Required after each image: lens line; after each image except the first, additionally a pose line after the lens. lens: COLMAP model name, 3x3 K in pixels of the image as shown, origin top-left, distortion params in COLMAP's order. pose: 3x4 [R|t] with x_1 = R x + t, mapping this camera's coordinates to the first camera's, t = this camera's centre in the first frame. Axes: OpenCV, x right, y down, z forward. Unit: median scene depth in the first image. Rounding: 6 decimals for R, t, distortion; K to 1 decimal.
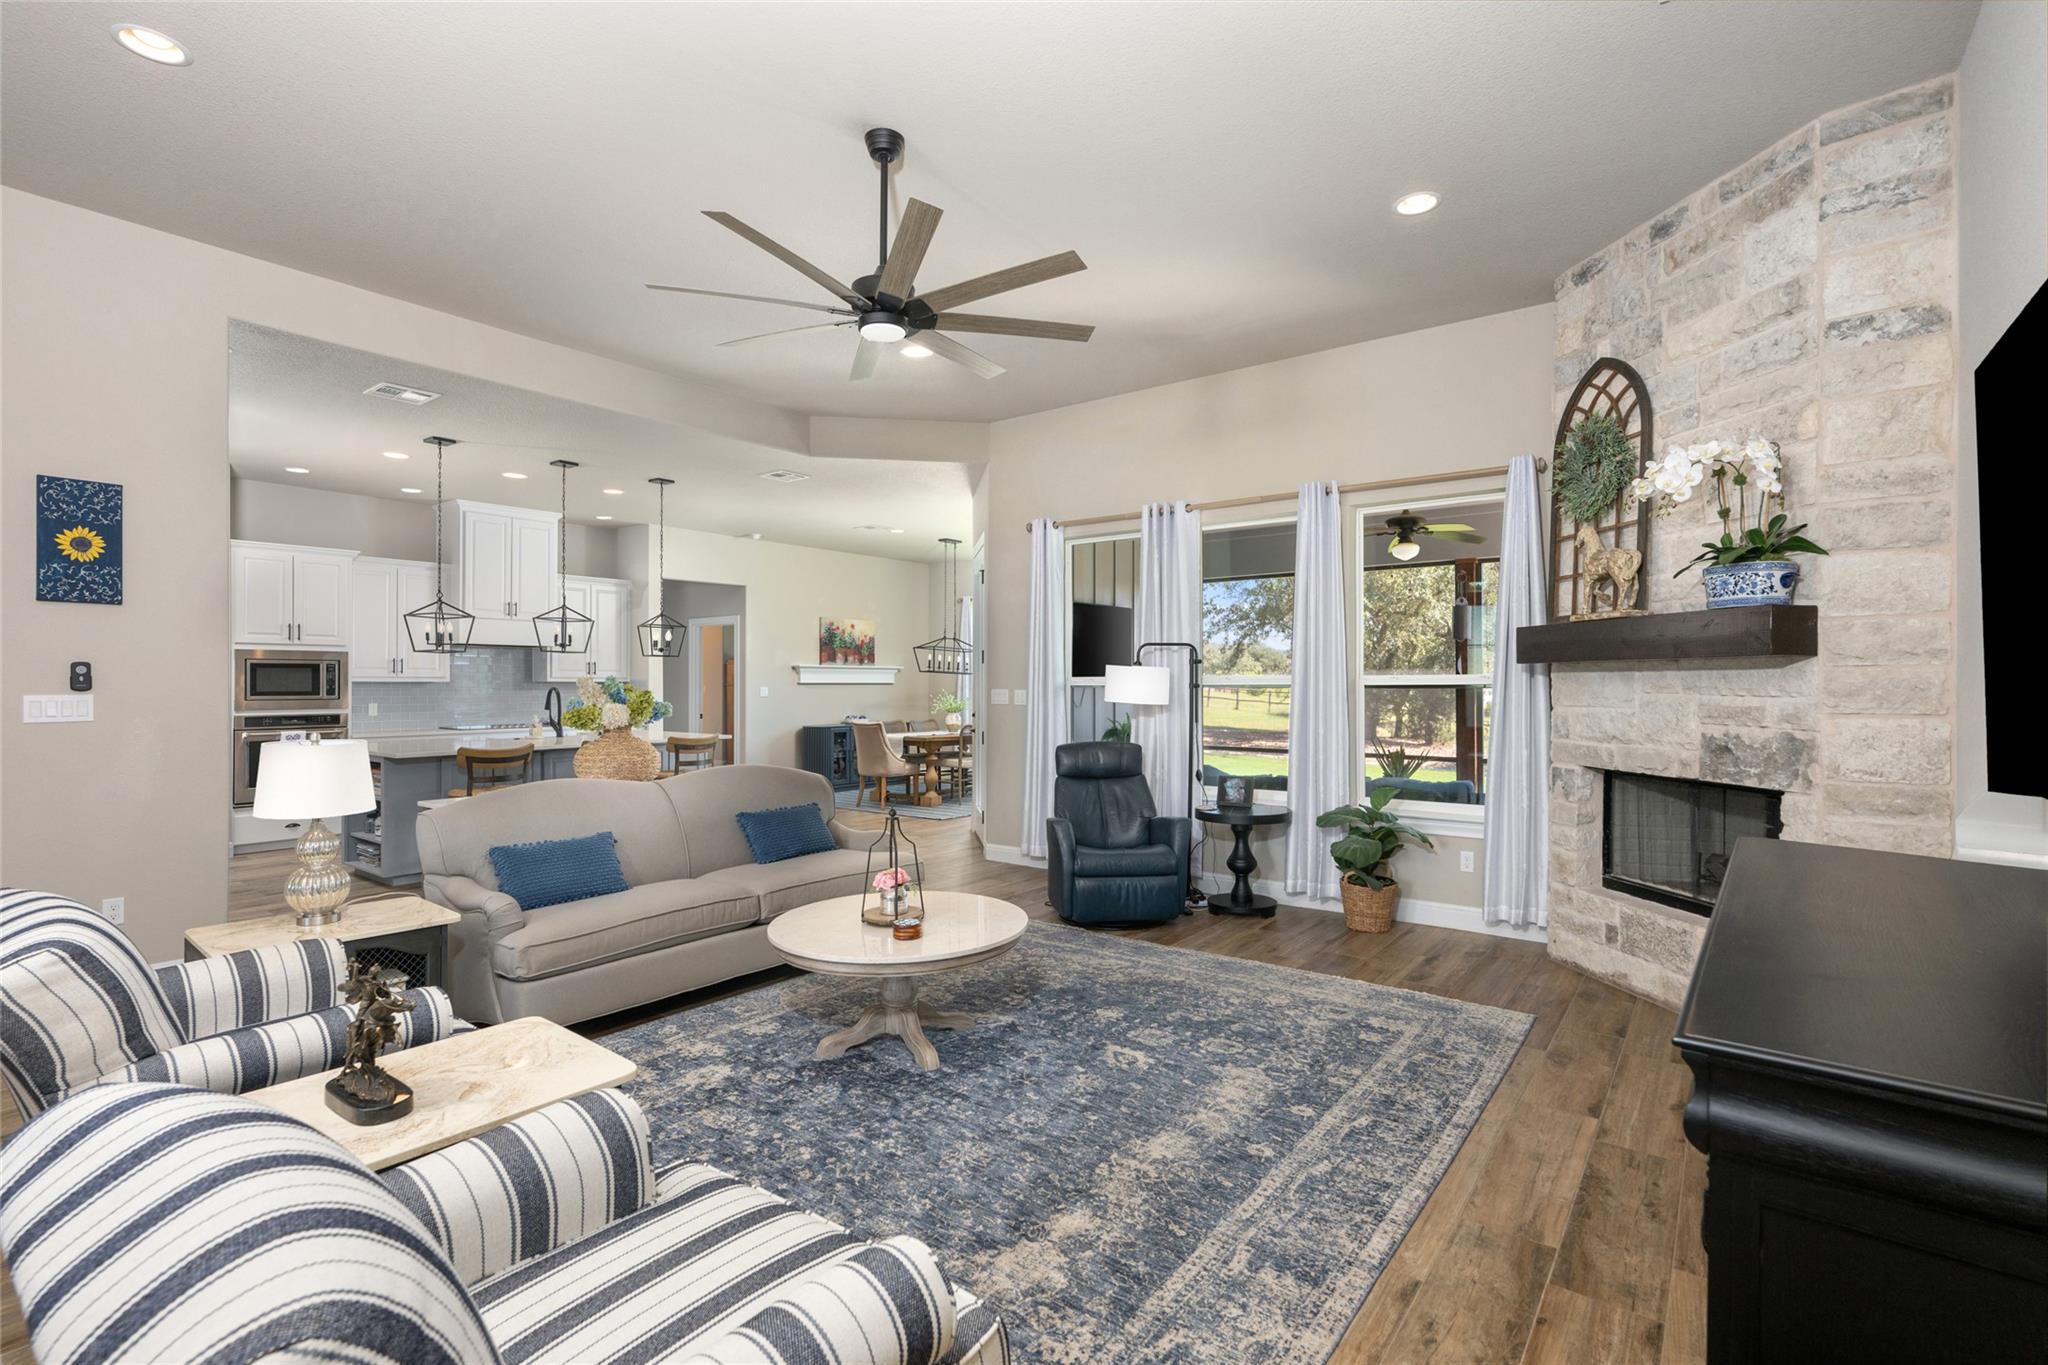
lens RADIAL K [[939.2, 0, 1030.8], [0, 939.2, 683.0], [0, 0, 1]] dist [0.001420, -0.000153]
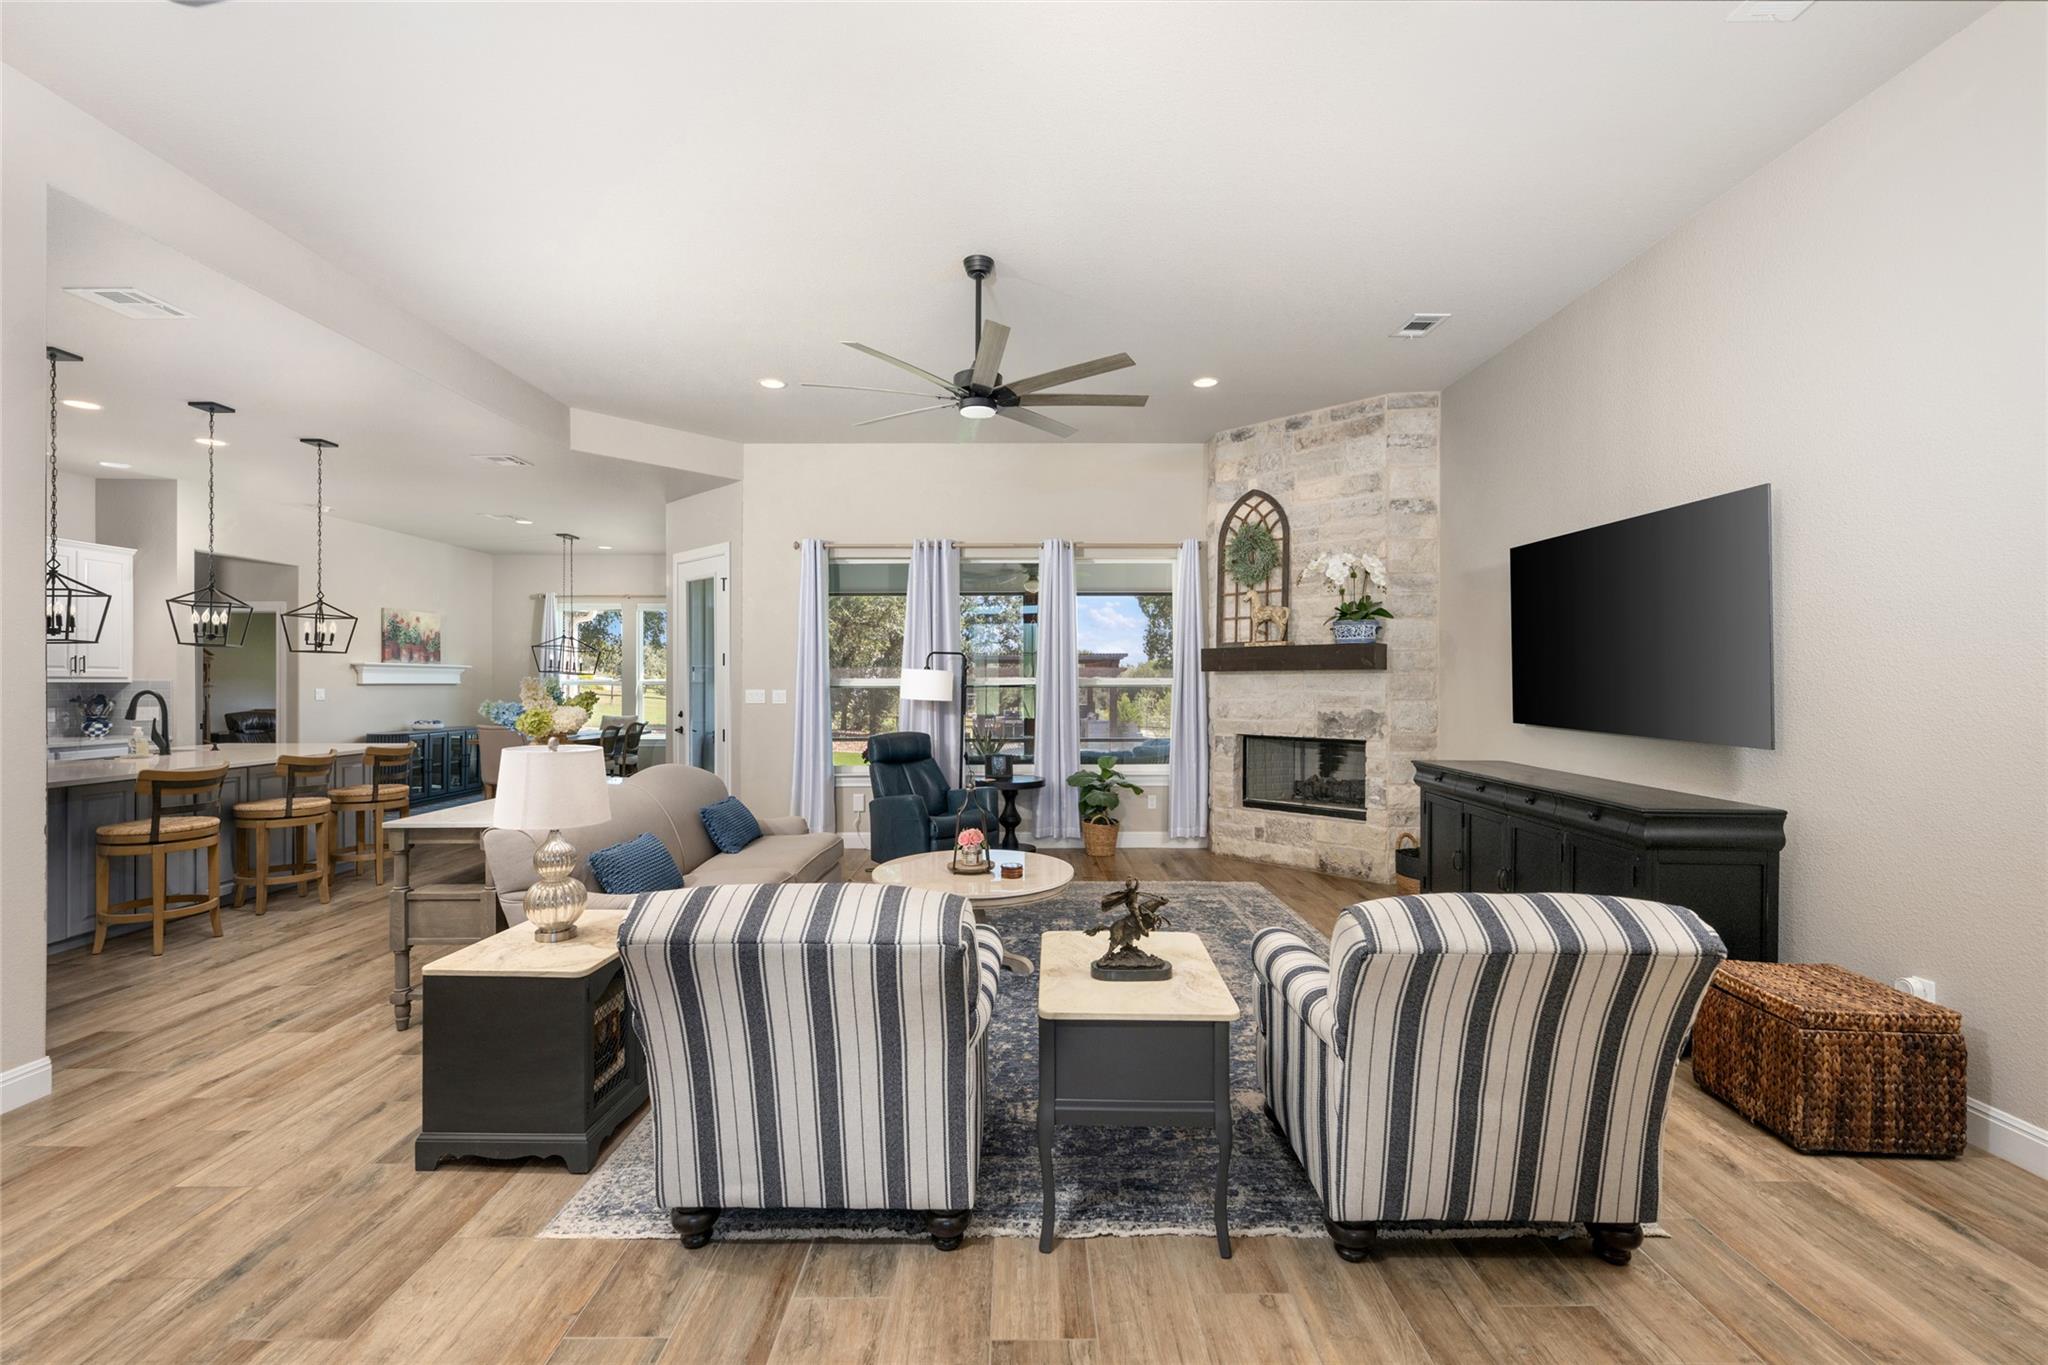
lens RADIAL K [[873.9, 0, 1018.1], [0, 873.9, 680.2], [0, 0, 1]] dist [0.000442, 0.000049]
pose [[0.799834, 0.001676, 0.600219, -0.701731], [0.000196, 0.999995, -0.003052, -0.001377], [-0.600221, 0.002558, 0.799830, 0.008246]]
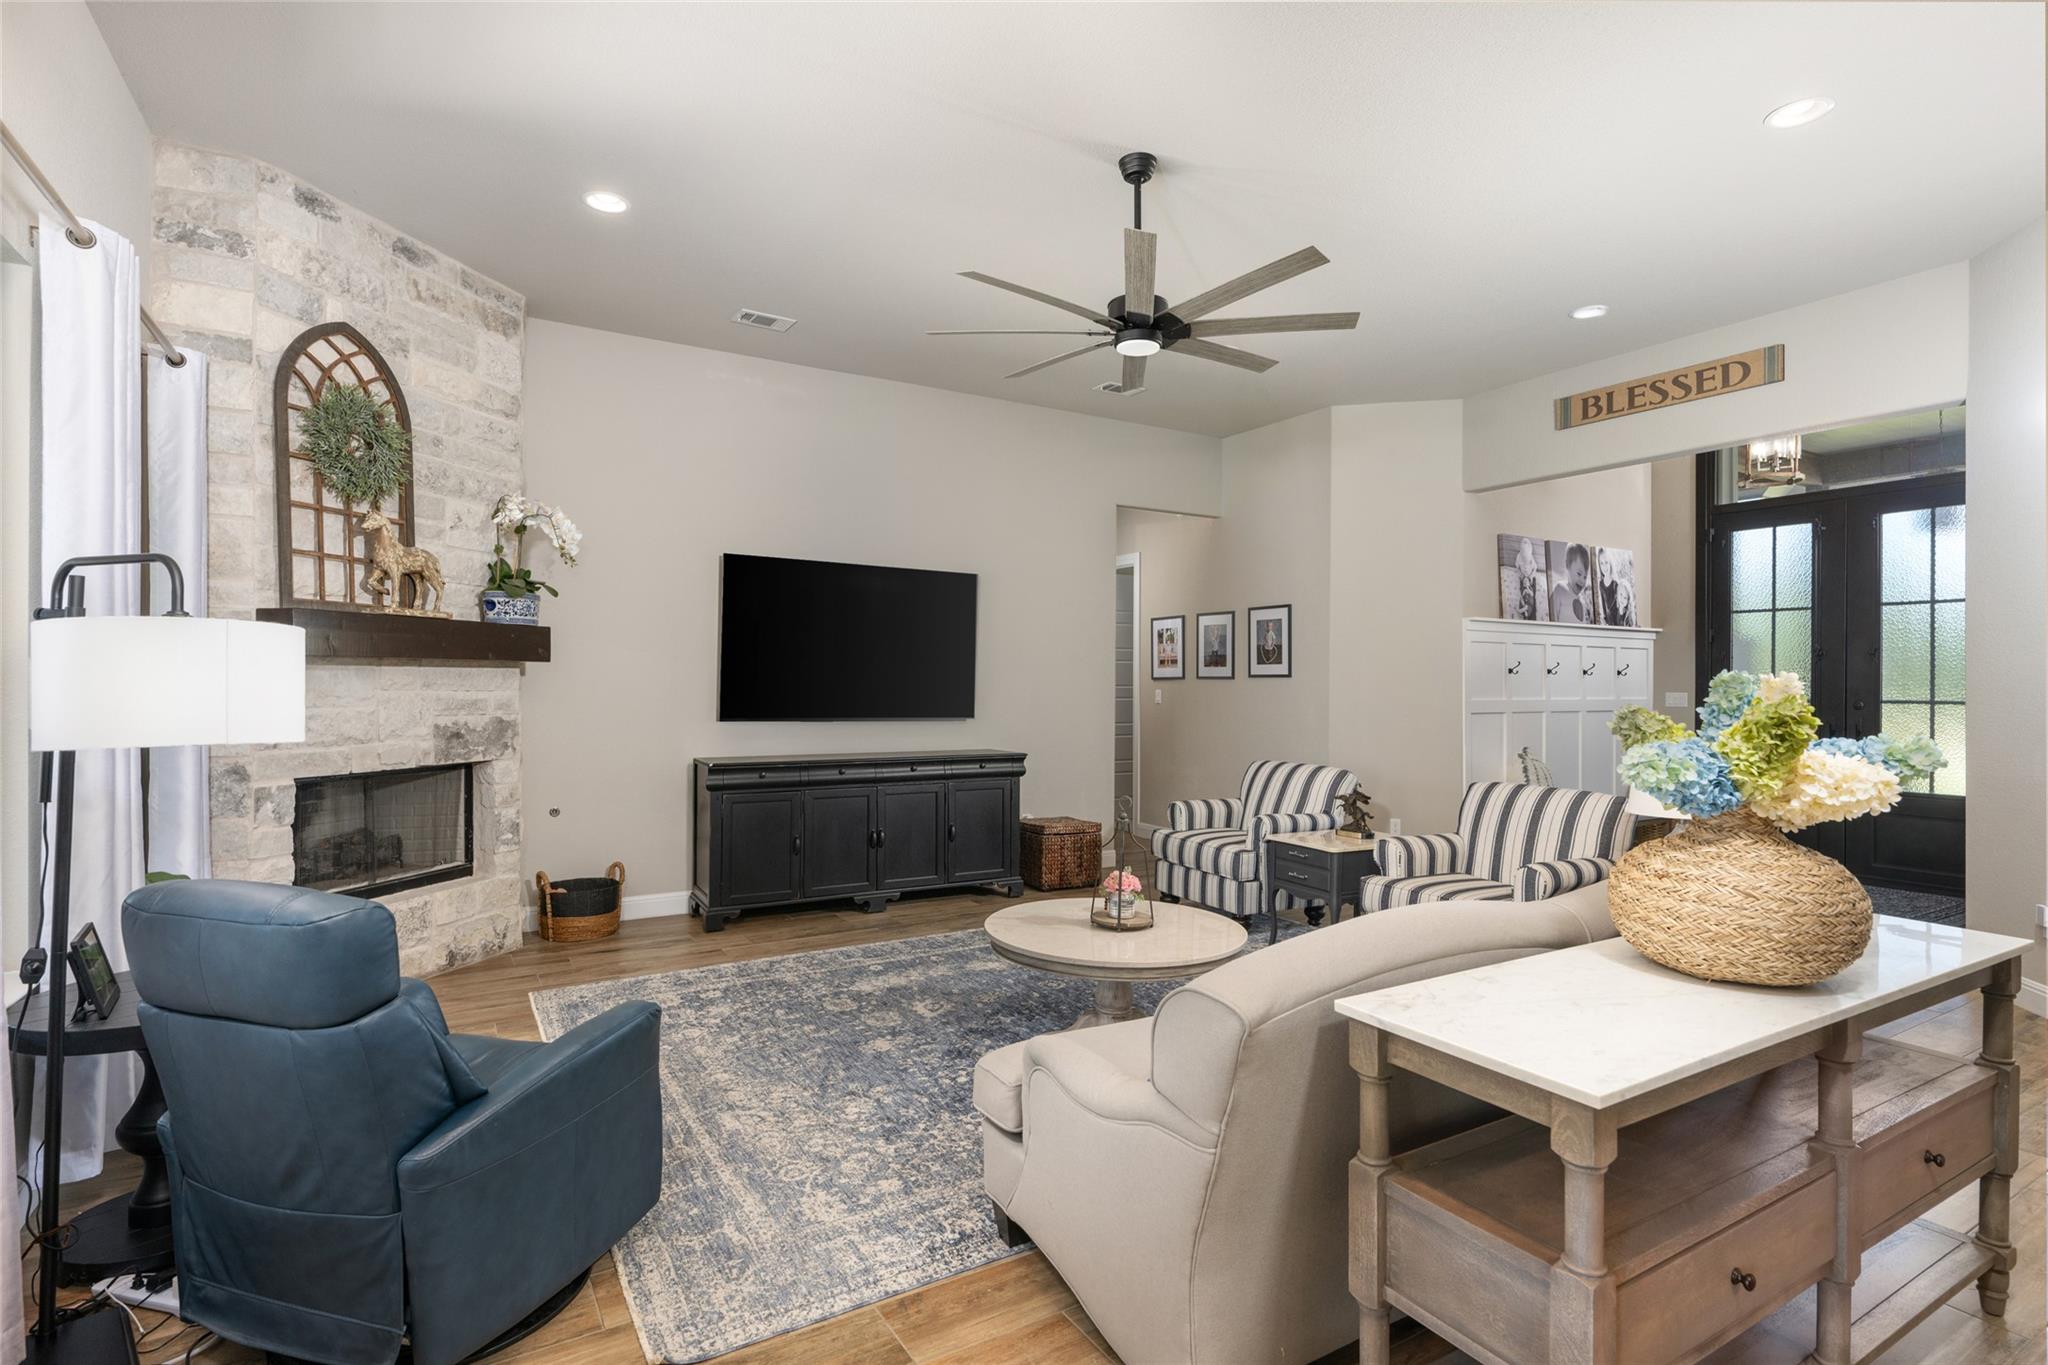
lens RADIAL K [[990.7, 0, 1019.5], [0, 990.7, 688.7], [0, 0, 1]] dist [0.000517, 0.000210]
pose [[-0.922499, -0.004379, 0.385975, -0.387072], [-0.002777, 0.999985, 0.004708, 0.002050], [-0.385990, 0.003271, -0.922497, 1.731715]]
